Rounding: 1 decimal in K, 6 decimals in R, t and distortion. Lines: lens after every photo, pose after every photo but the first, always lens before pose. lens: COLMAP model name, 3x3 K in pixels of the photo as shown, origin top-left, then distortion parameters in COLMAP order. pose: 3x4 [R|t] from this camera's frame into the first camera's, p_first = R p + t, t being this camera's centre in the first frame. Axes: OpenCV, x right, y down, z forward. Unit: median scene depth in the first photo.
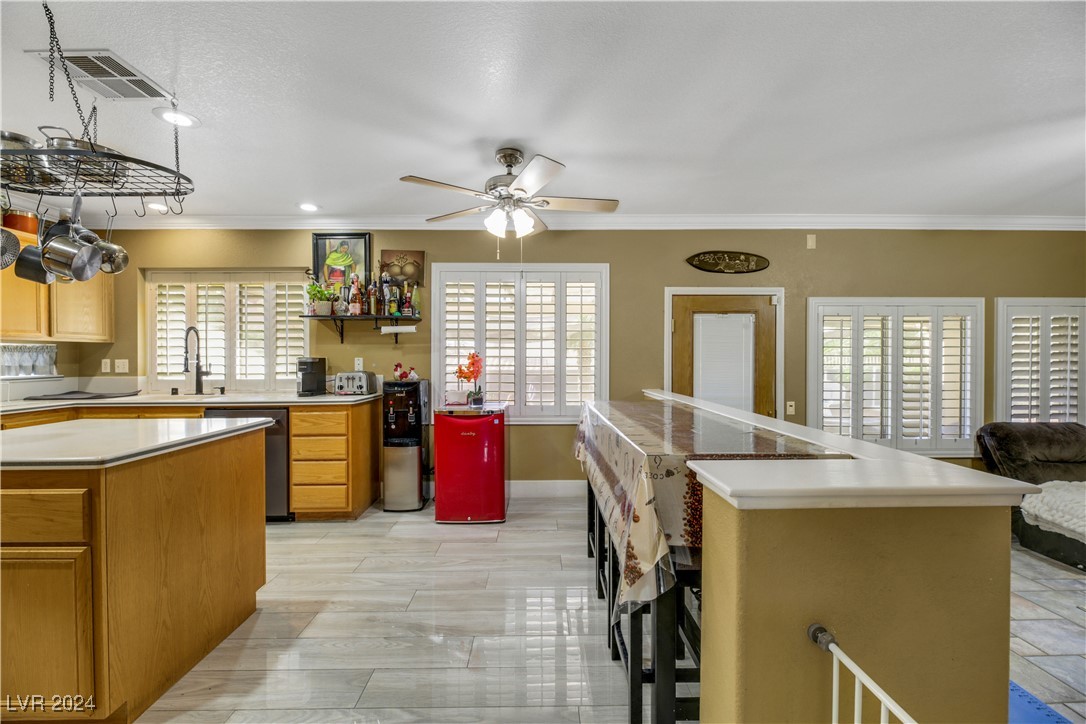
lens RADIAL K [[455.3, 0, 534.6], [0, 455.3, 362.5], [0, 0, 1]] dist [-0.007634, -0.000259]
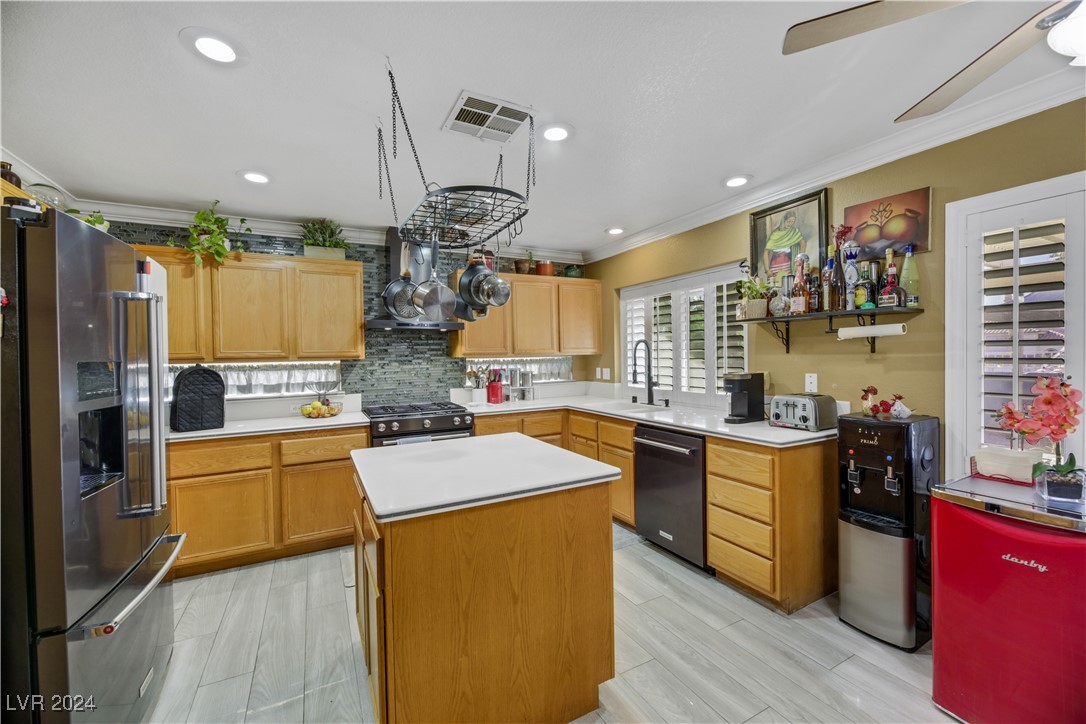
lens RADIAL K [[430.1, 0, 536.6], [0, 430.1, 360.9], [0, 0, 1]] dist [-0.005990, -0.001033]
pose [[0.464749, 0.005374, -0.885426, -0.000449], [0.010734, 0.999874, 0.011702, -0.044803], [0.885377, -0.014943, 0.464633, 0.342771]]
